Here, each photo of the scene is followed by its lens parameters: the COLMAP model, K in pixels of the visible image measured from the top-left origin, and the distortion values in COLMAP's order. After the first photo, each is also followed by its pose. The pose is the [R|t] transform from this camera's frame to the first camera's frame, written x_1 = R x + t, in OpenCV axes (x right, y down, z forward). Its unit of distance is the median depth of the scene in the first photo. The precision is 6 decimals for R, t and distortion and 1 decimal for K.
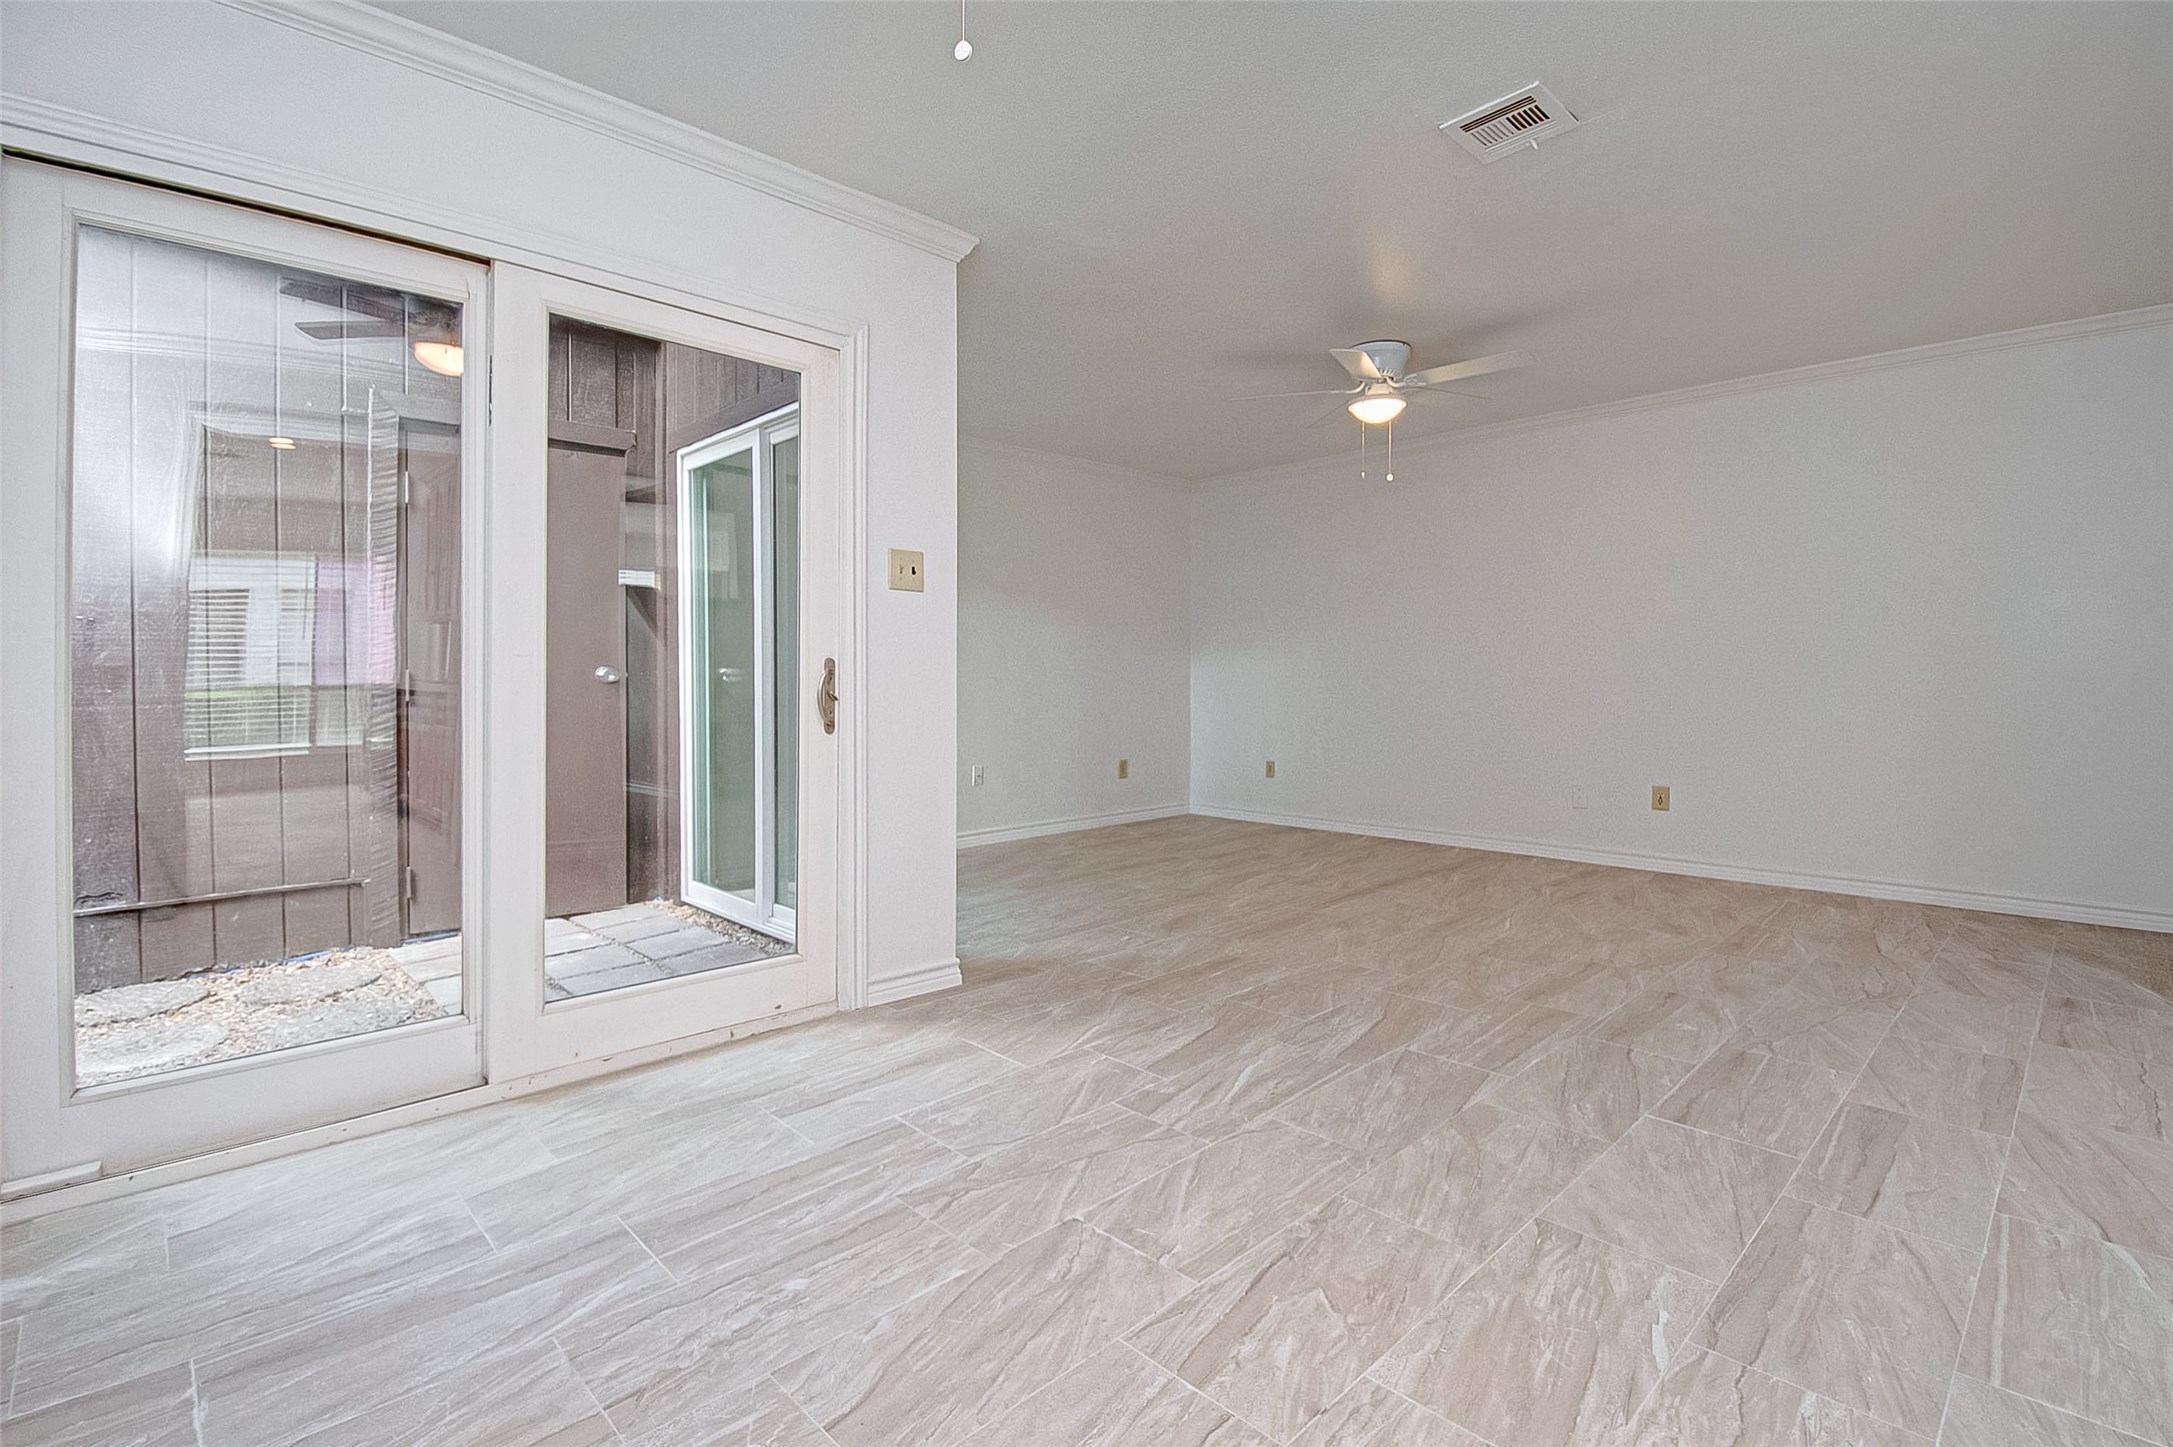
lens RADIAL K [[995.4, 0, 1093.1], [0, 995.4, 714.6], [0, 0, 1]] dist [0.014417, -0.019486]
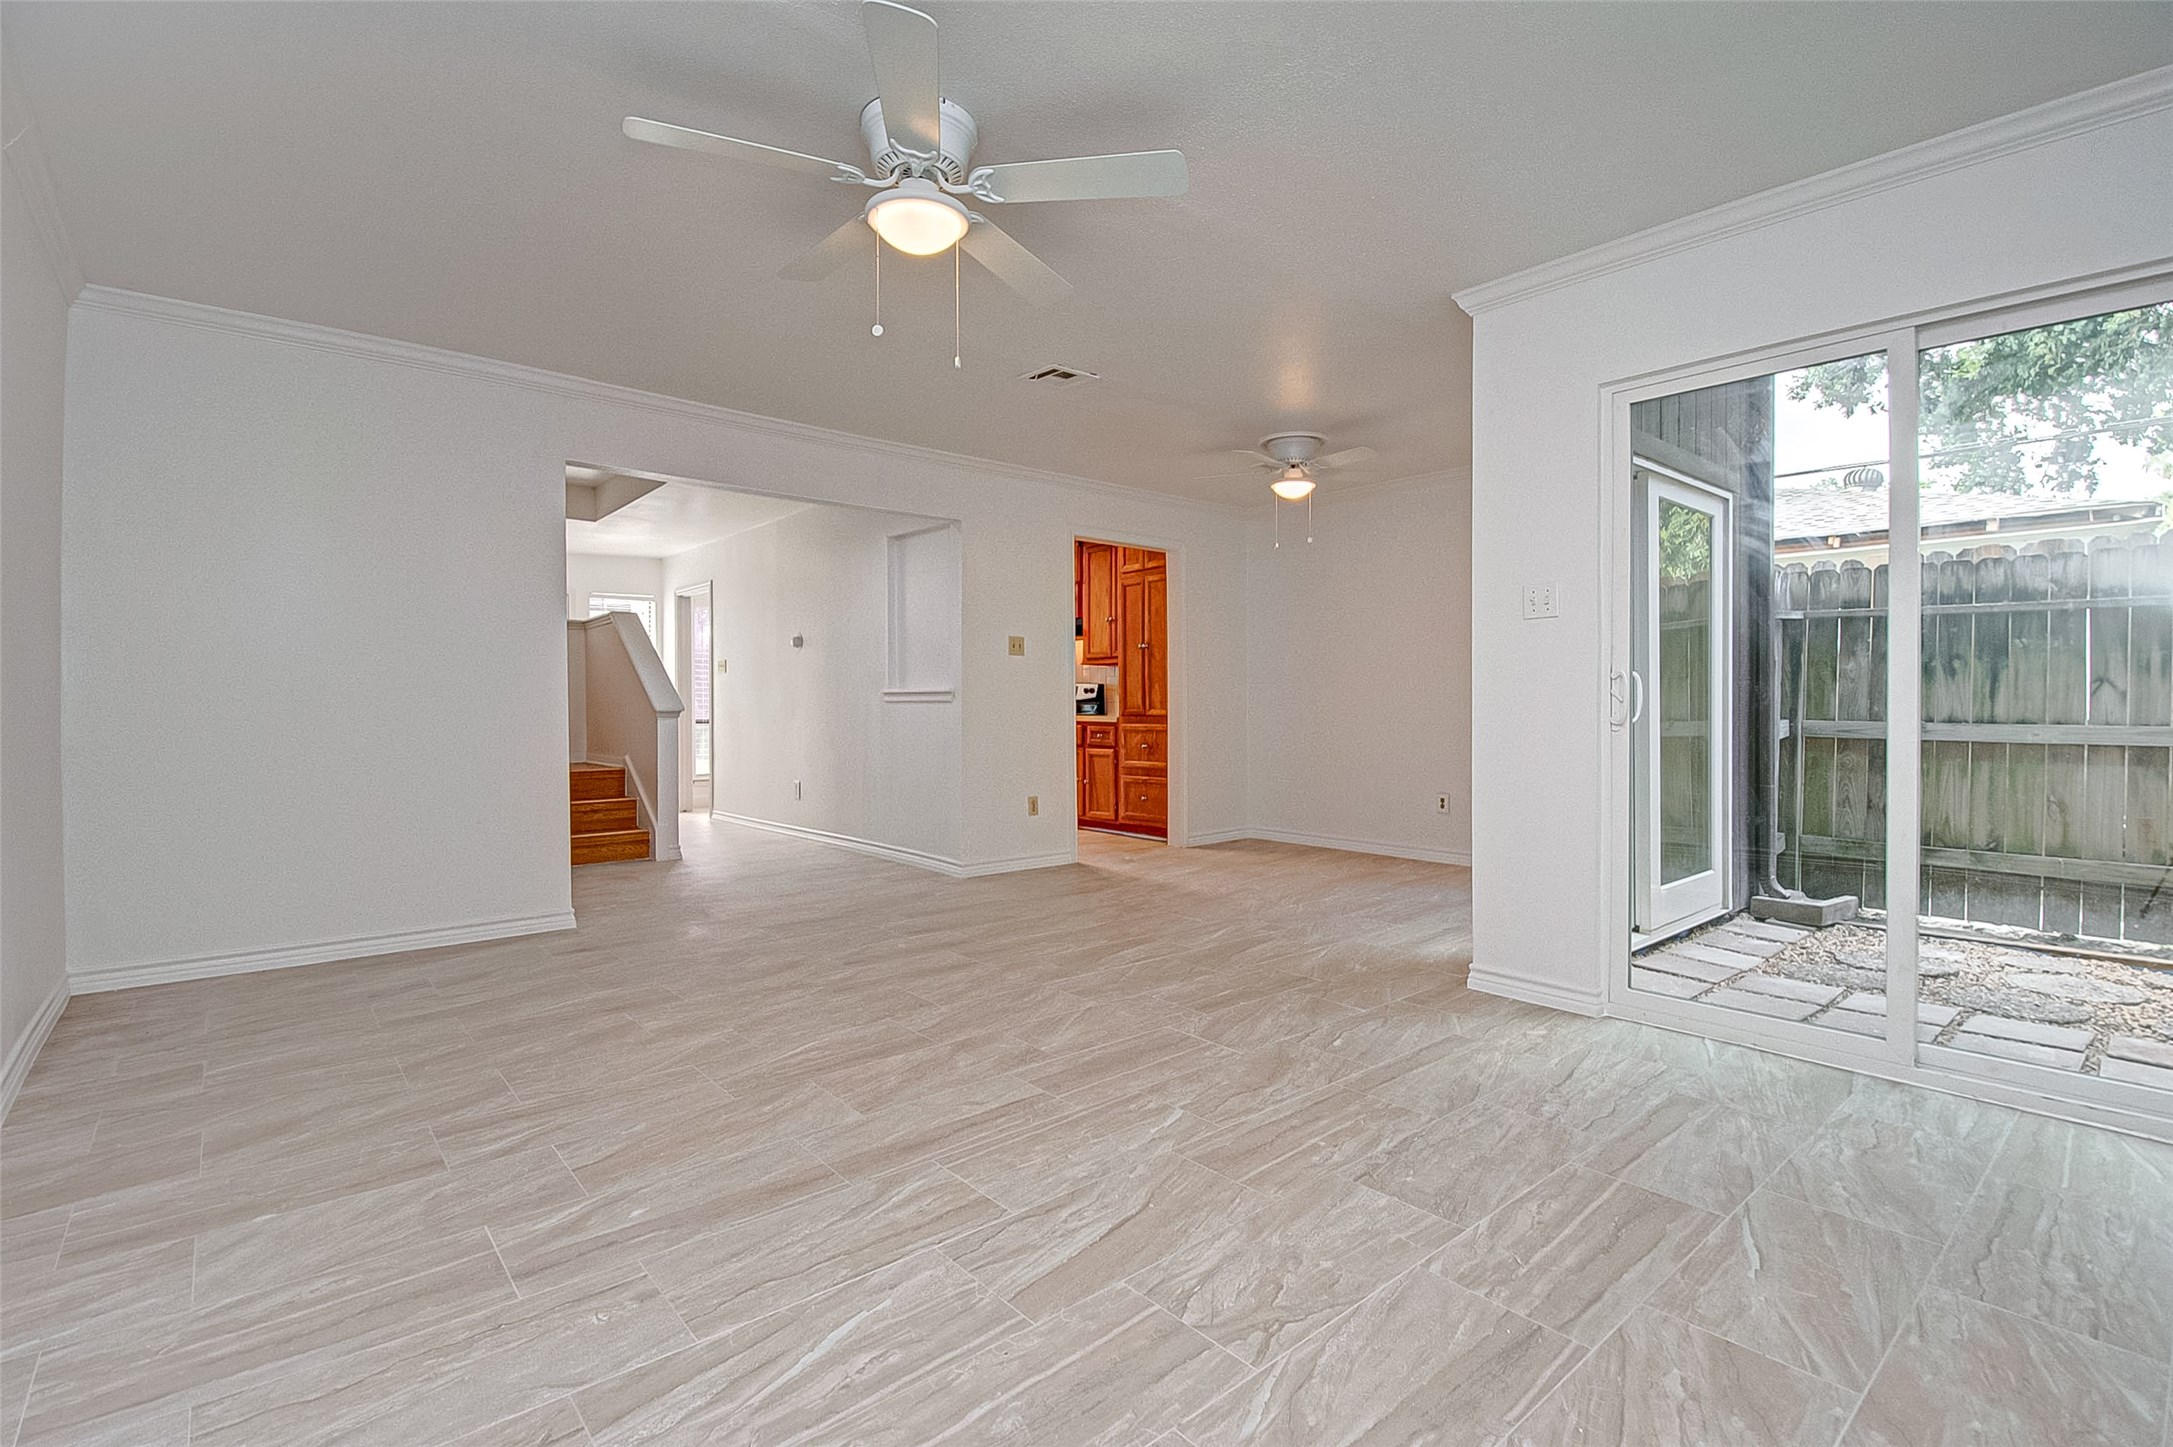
lens RADIAL K [[995.4, 0, 1093.1], [0, 995.4, 714.6], [0, 0, 1]] dist [0.014417, -0.019486]
pose [[-0.998376, 0.002920, 0.056899, 0.244457], [0.005453, 0.998999, 0.044398, -0.083637], [-0.056713, 0.044636, -0.997392, 2.466732]]
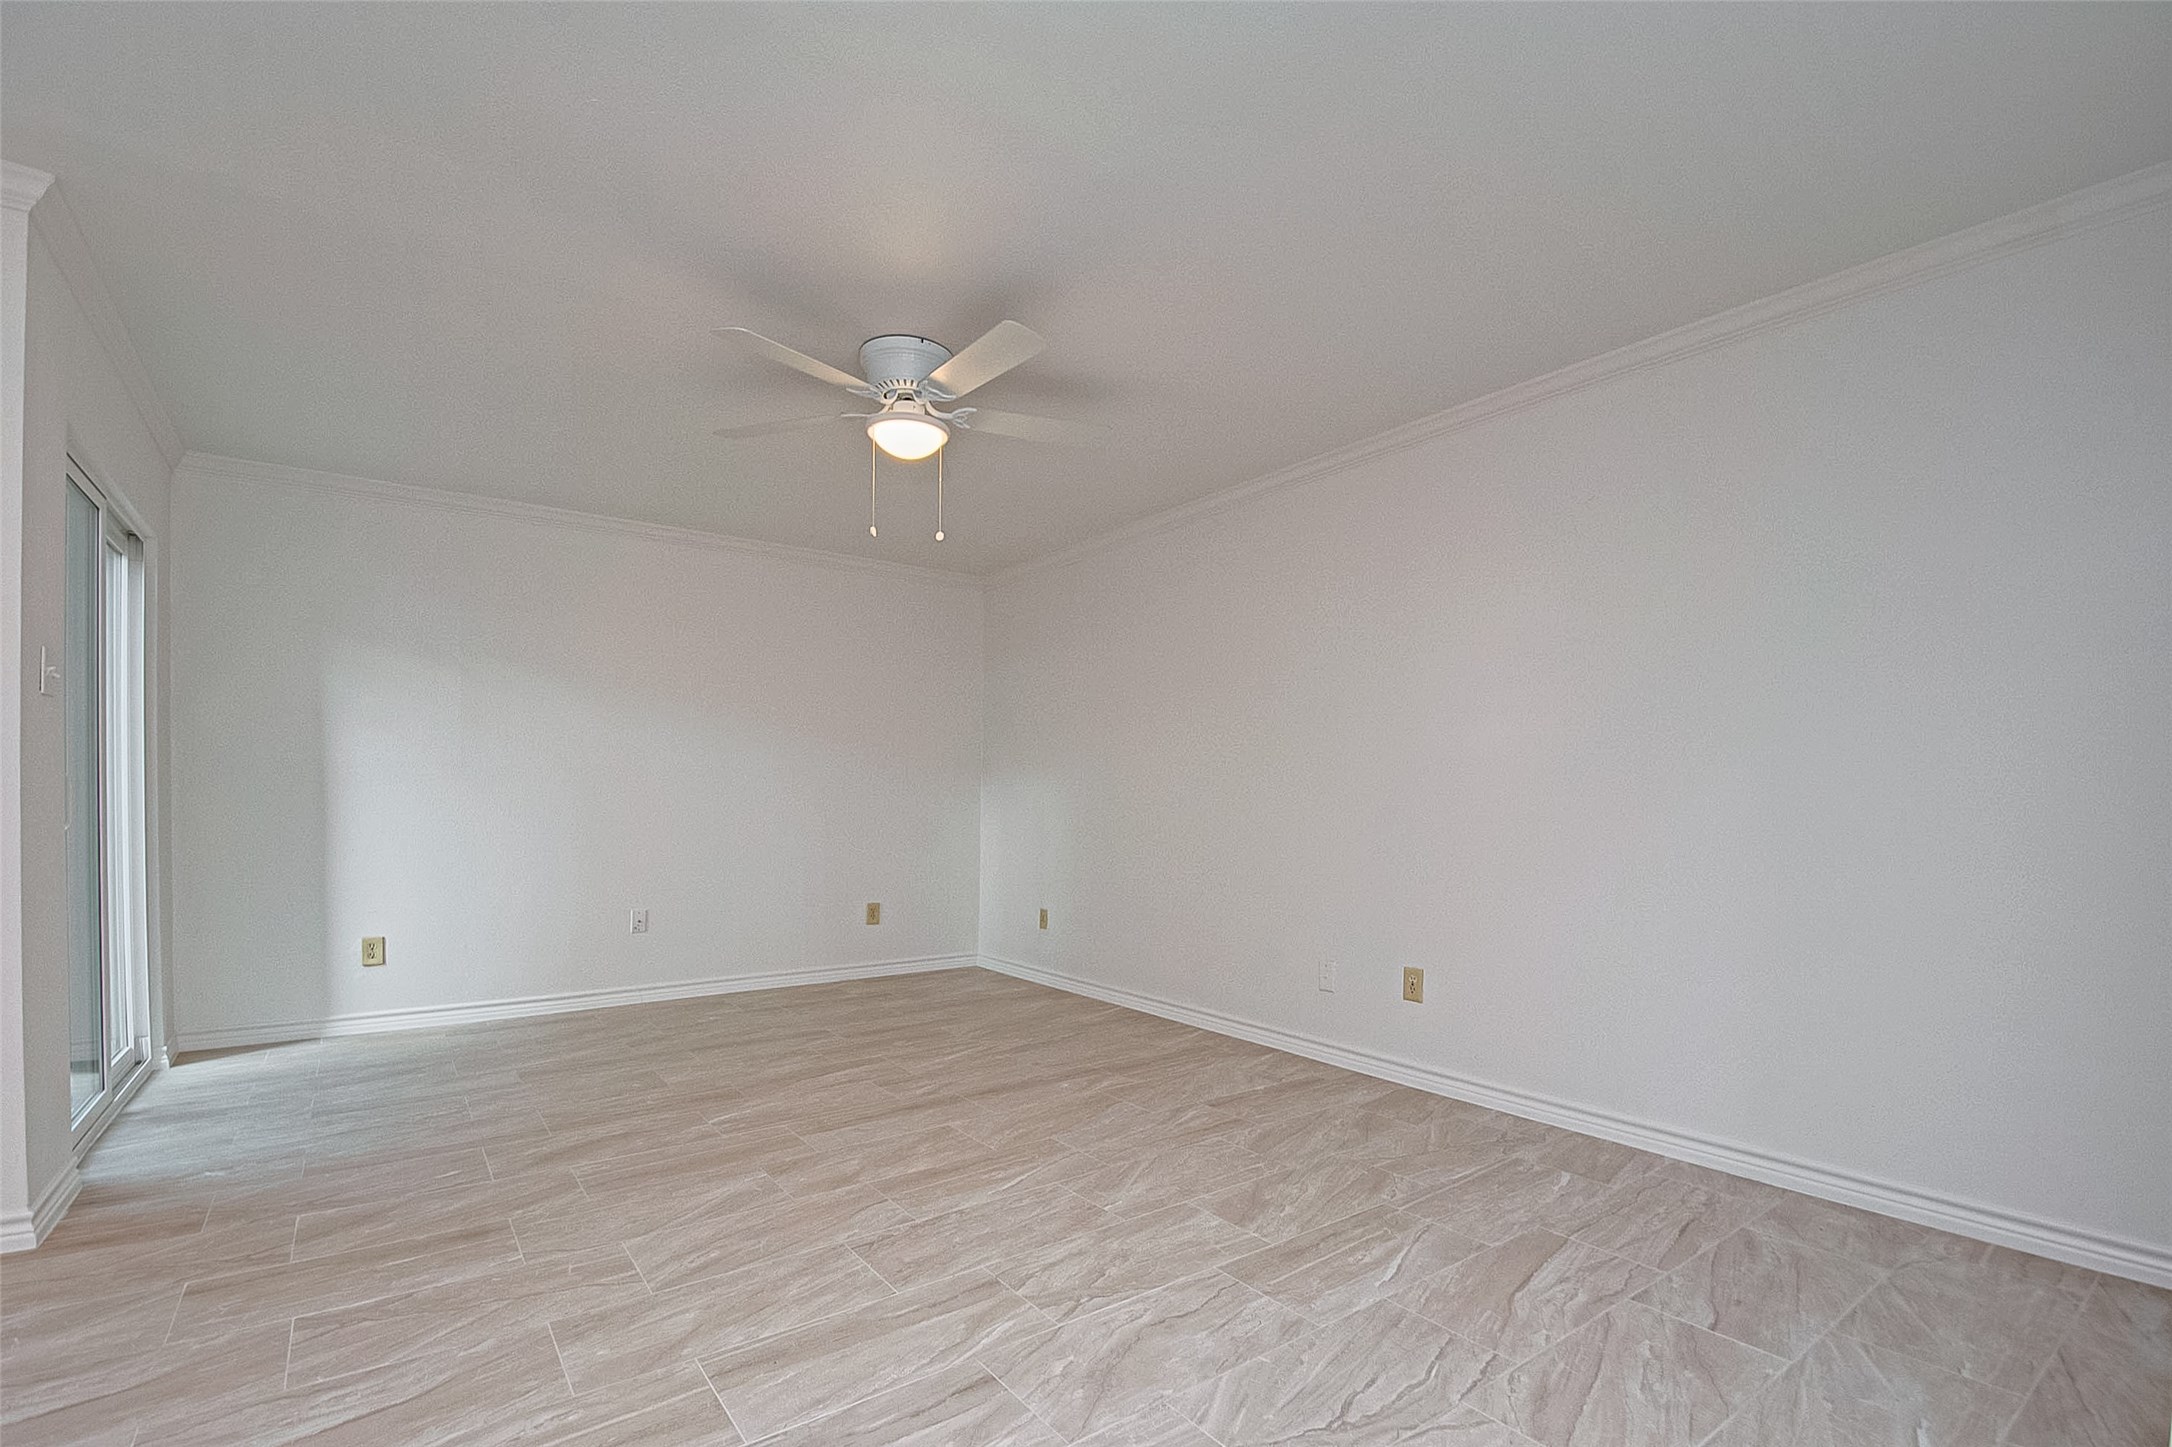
lens RADIAL K [[968.3, 0, 1090.3], [0, 968.3, 825.7], [0, 0, 1]] dist [0.000325, -0.013413]
pose [[0.991703, 0.016096, -0.127538, 0.798156], [-0.017895, 0.999756, -0.012976, -0.031526], [0.127298, 0.015151, 0.991749, 0.523725]]
